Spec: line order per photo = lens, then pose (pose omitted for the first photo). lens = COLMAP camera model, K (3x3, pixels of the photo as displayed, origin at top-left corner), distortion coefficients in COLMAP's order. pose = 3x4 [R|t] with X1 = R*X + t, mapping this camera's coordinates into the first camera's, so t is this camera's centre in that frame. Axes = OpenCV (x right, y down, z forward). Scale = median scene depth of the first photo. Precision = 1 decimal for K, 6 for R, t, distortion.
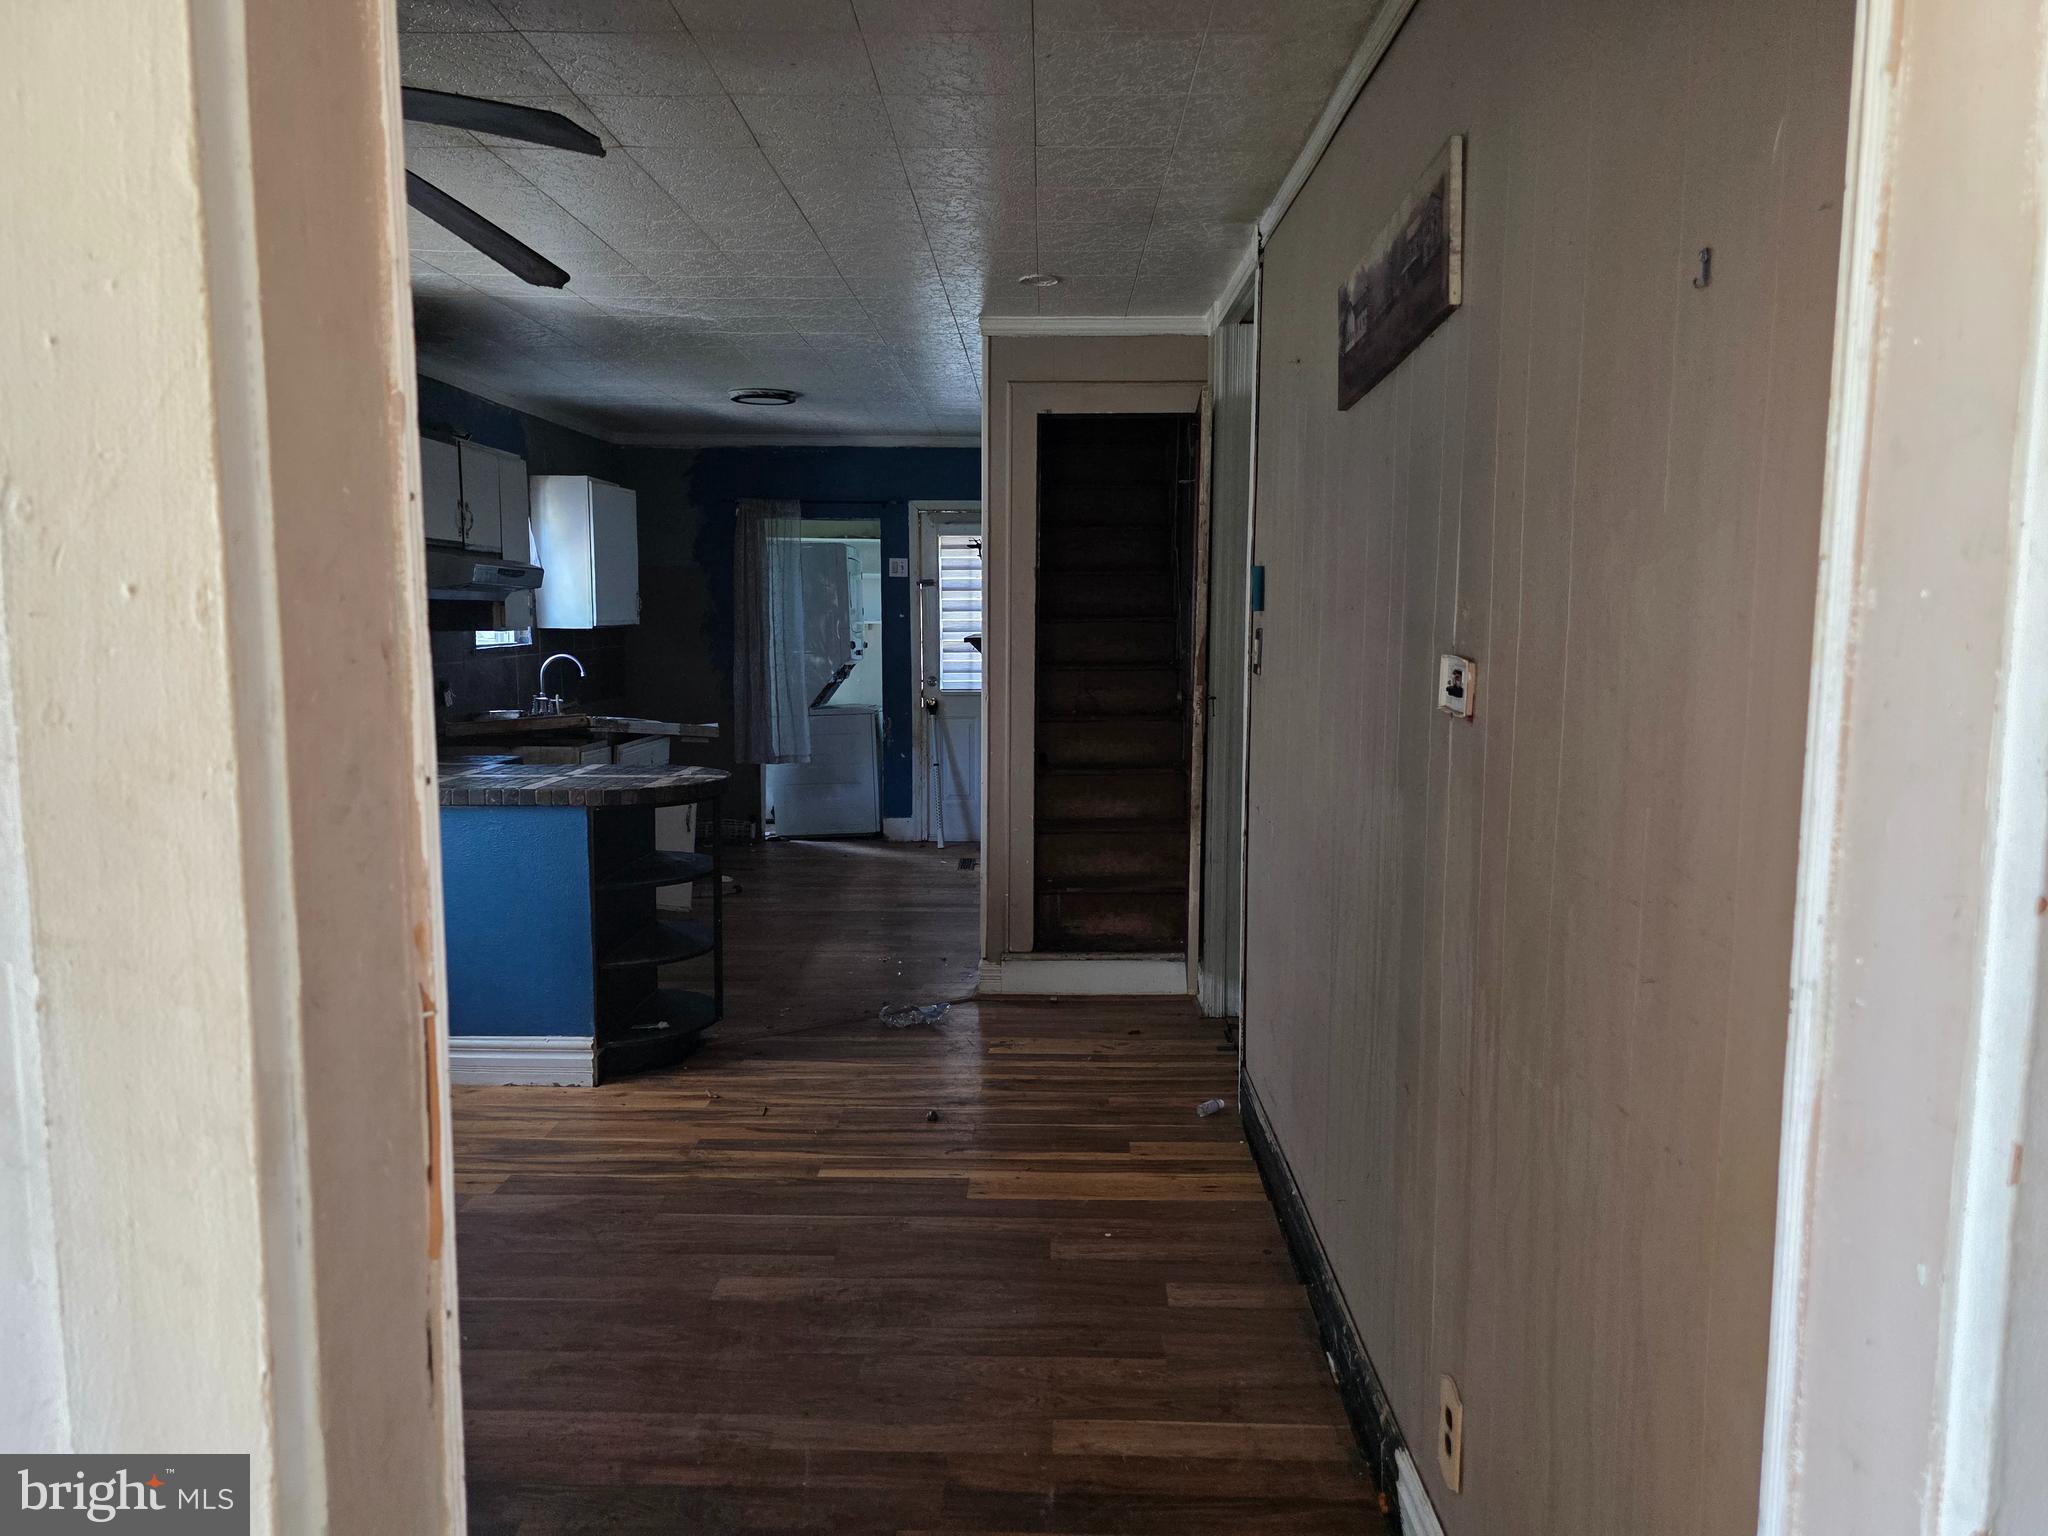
lens RADIAL K [[1375.3, 0, 1045.4], [0, 1375.3, 774.8], [0, 0, 1]] dist [0.057062, -0.048741]
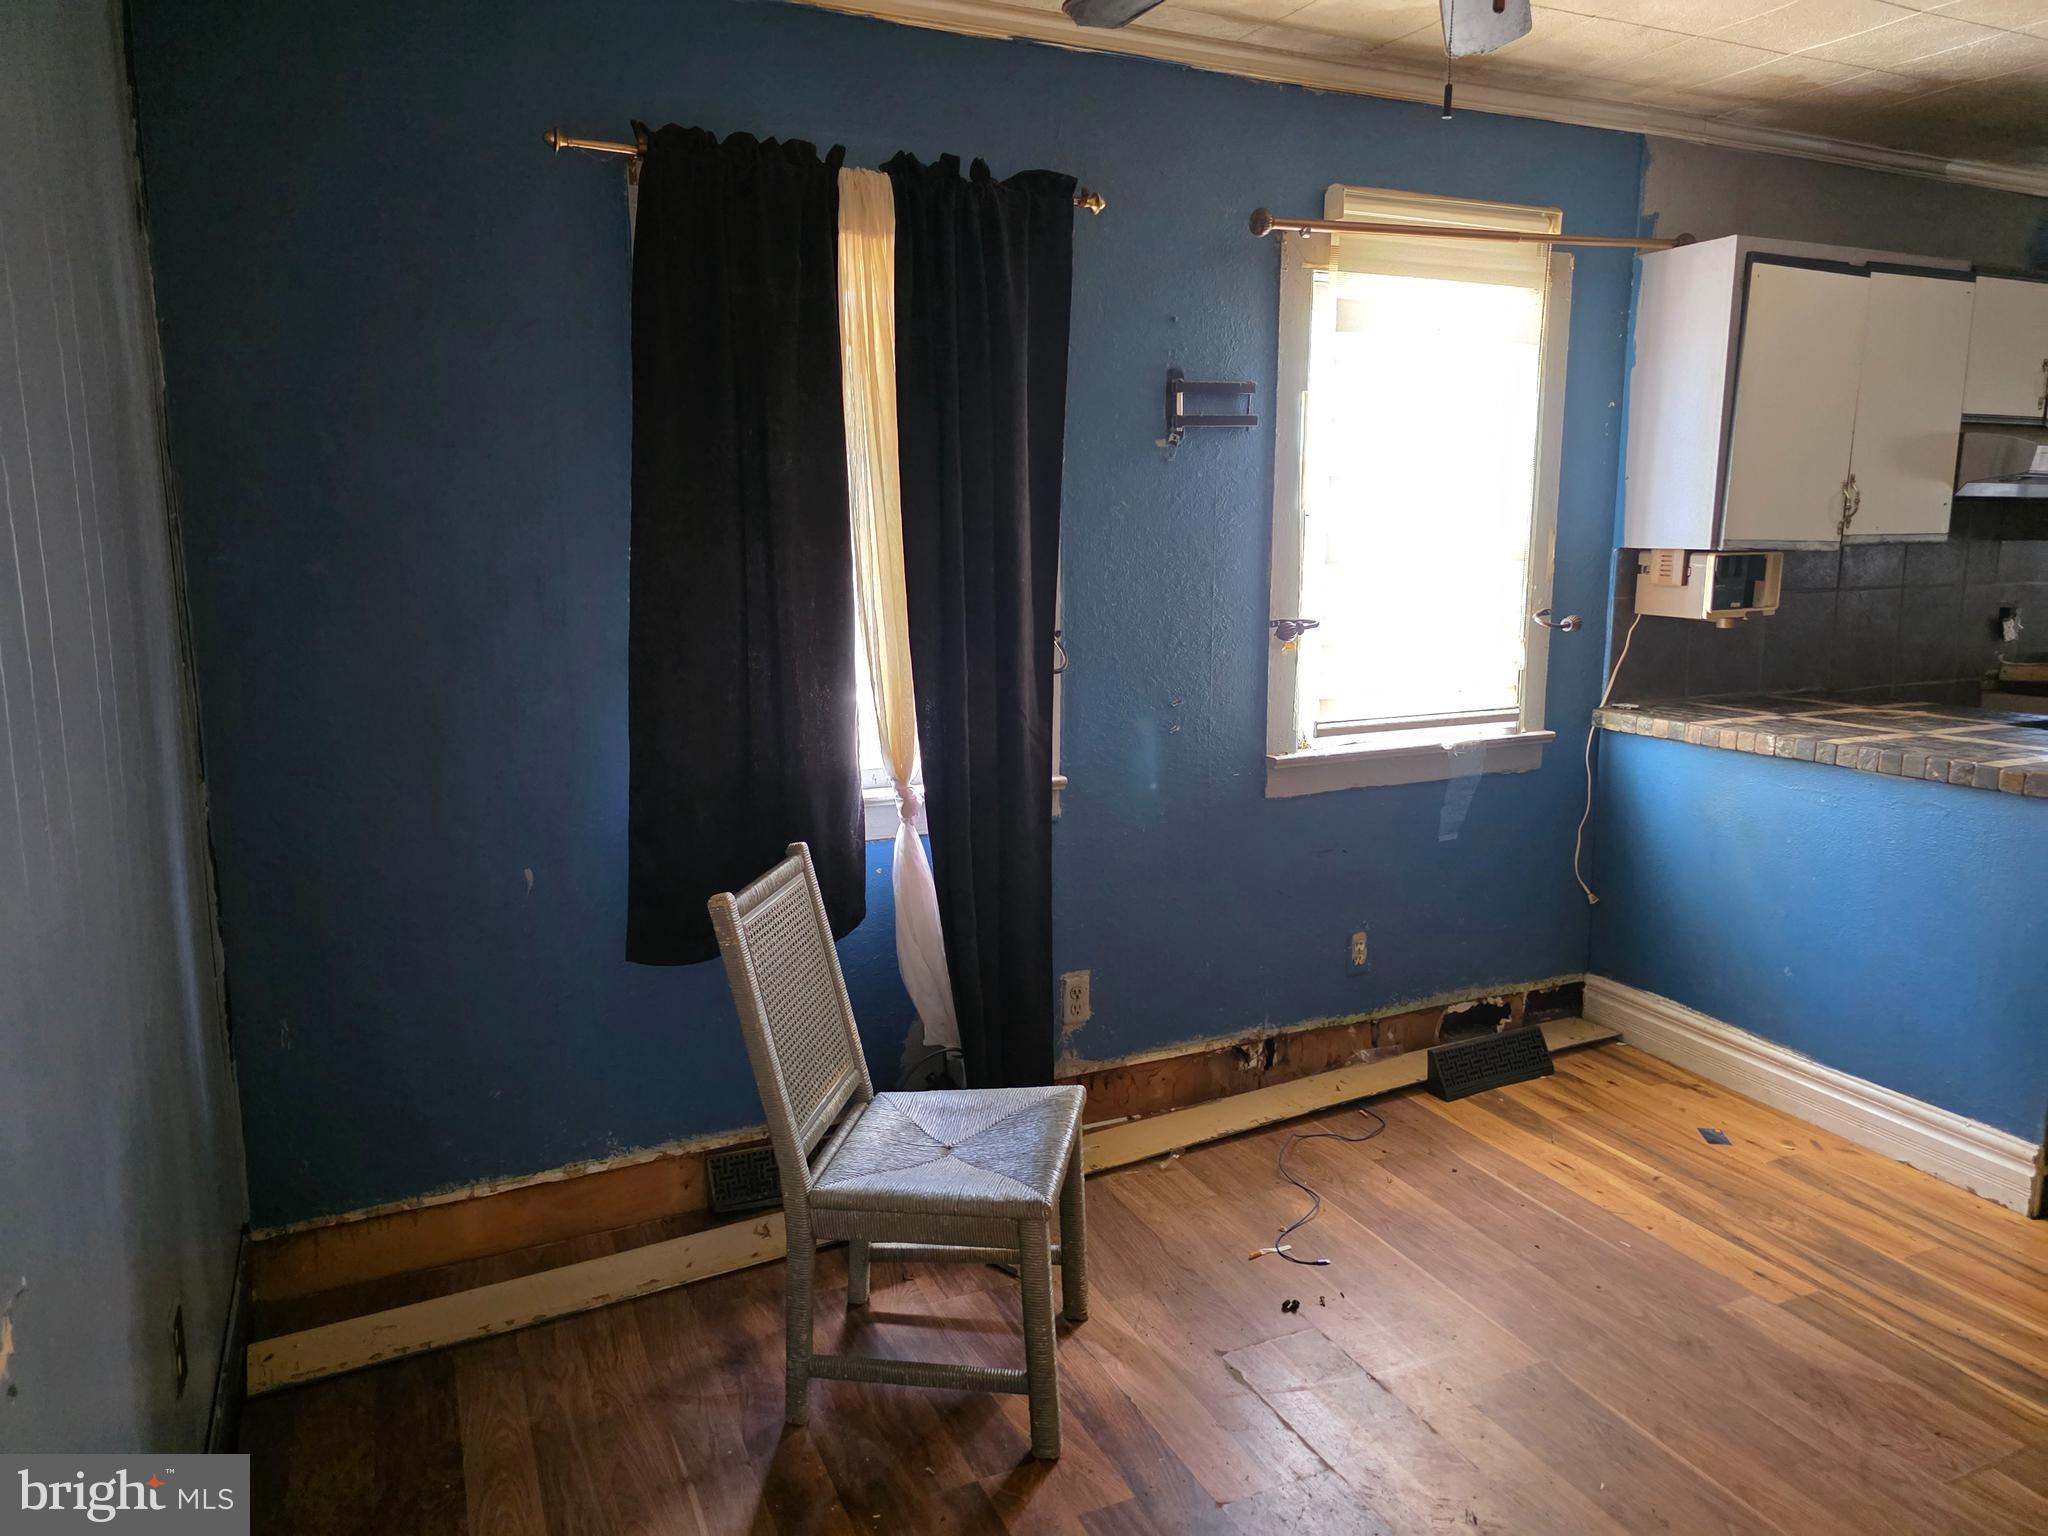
lens RADIAL K [[1375.3, 0, 1005.1], [0, 1375.3, 755.5], [0, 0, 1]] dist [0.057062, -0.048741]
pose [[0.422598, 0.142077, -0.895112, 0.026159], [-0.101251, 0.988855, 0.109154, -0.013310], [0.900644, 0.044503, 0.432274, 0.155882]]
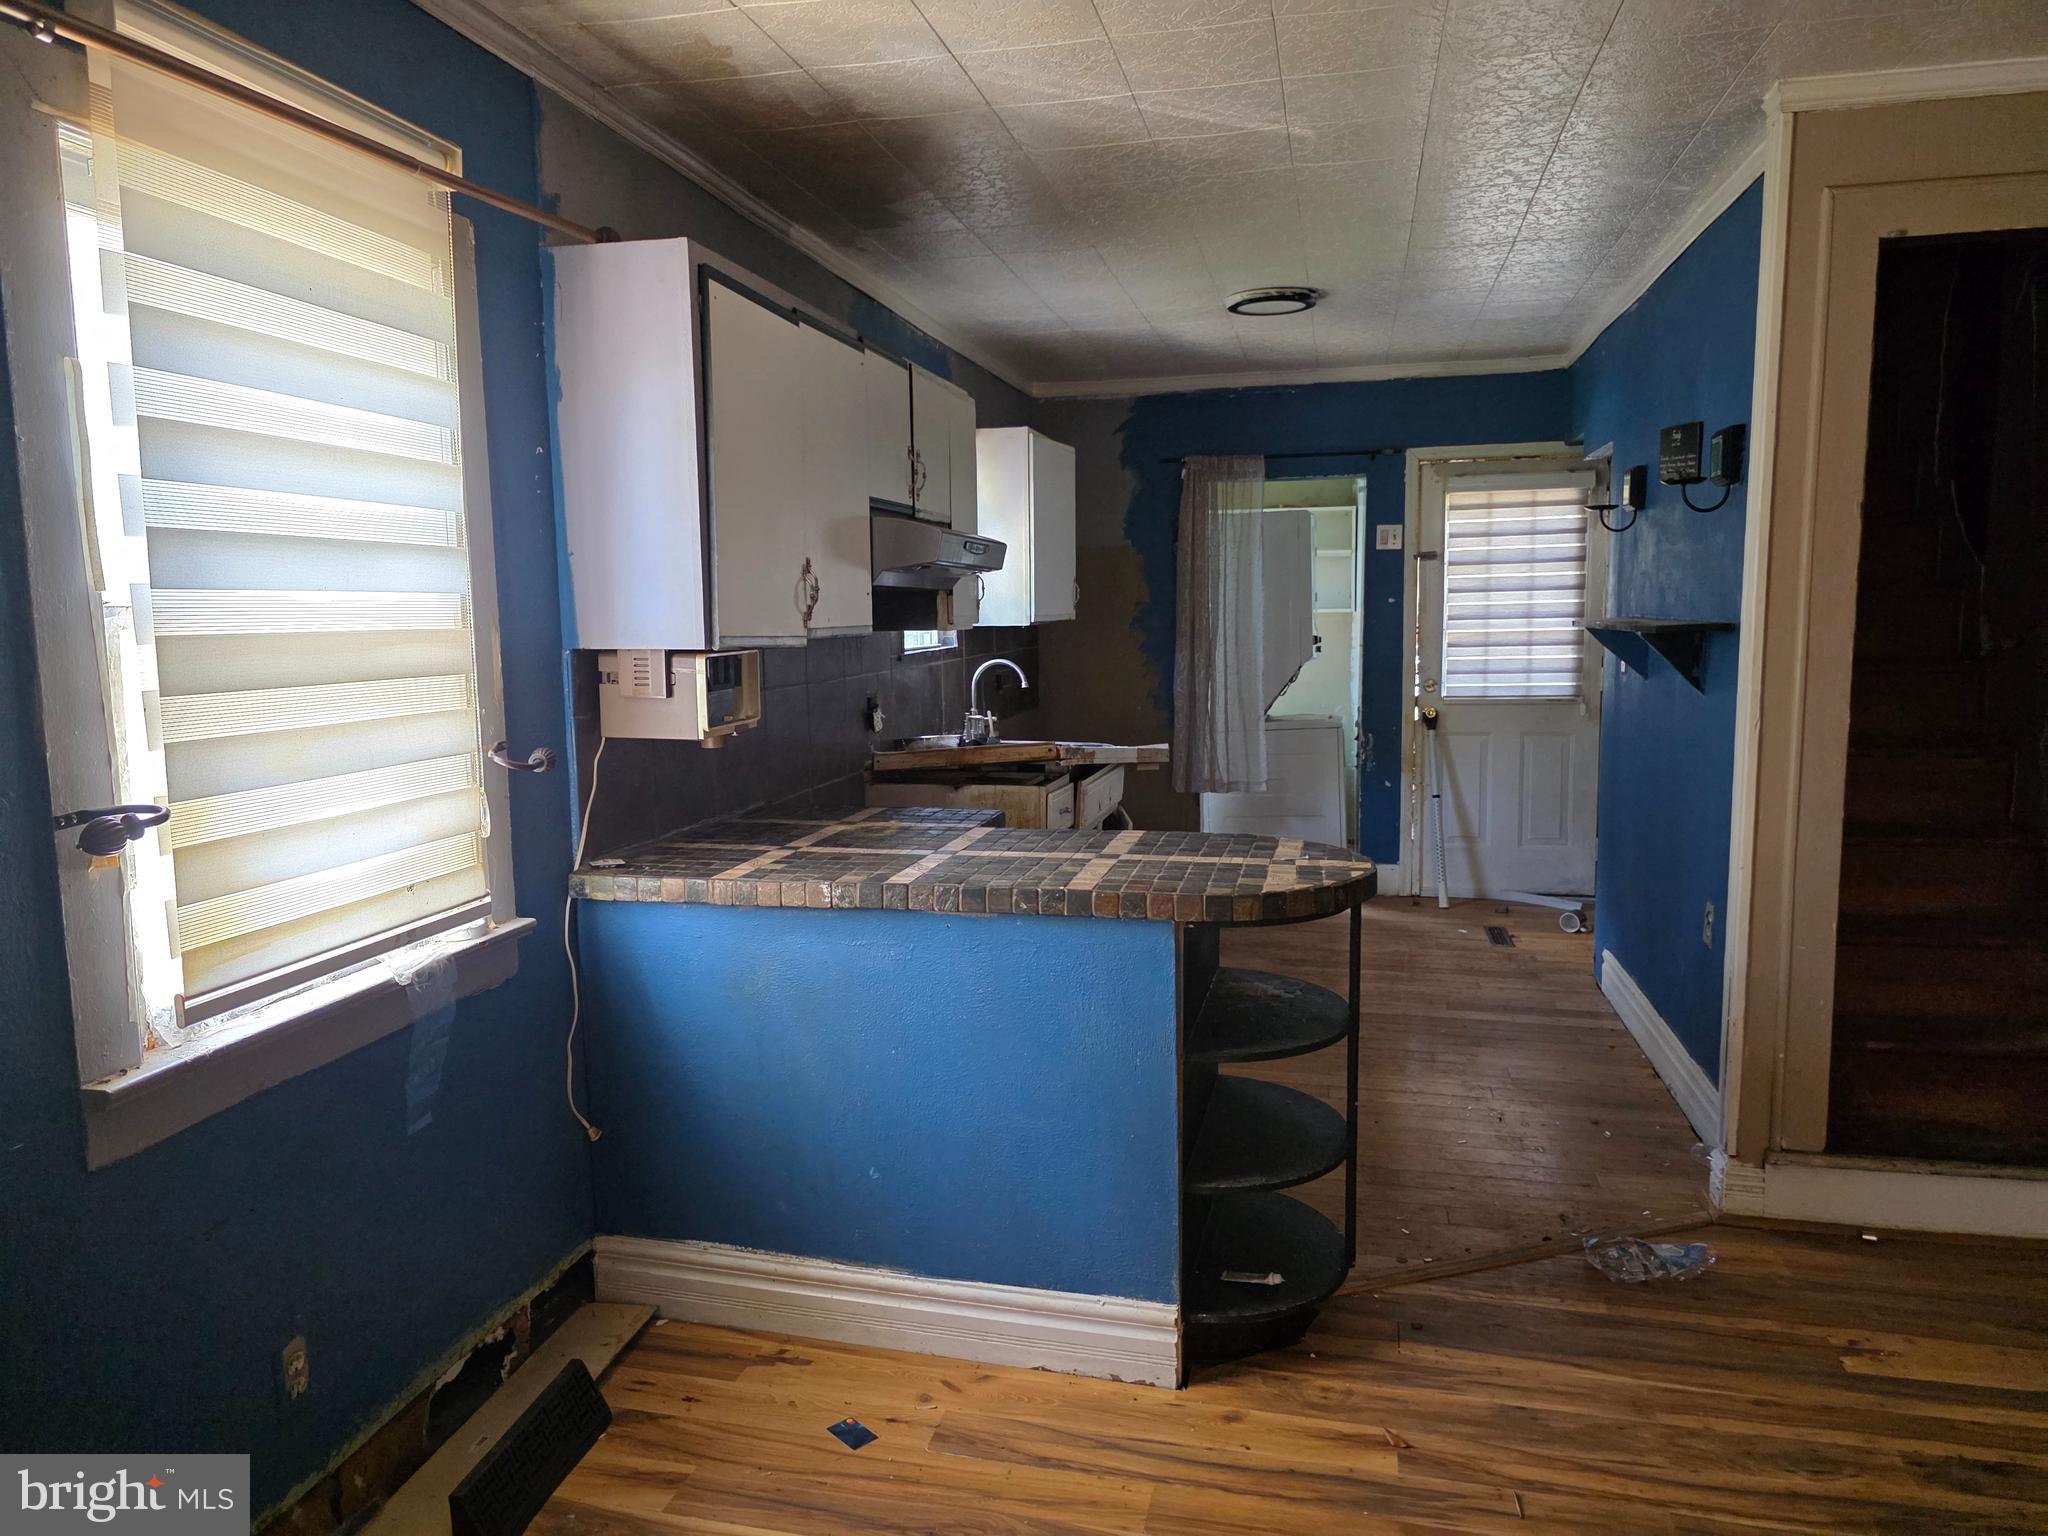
lens RADIAL K [[1375.3, 0, 1016.5], [0, 1375.3, 764.8], [0, 0, 1]] dist [0.057062, -0.048741]
pose [[0.974515, 0.007339, -0.224202, -0.165149], [-0.007831, 0.999968, -0.001306, -0.026828], [0.224186, 0.003028, 0.974542, 0.253138]]
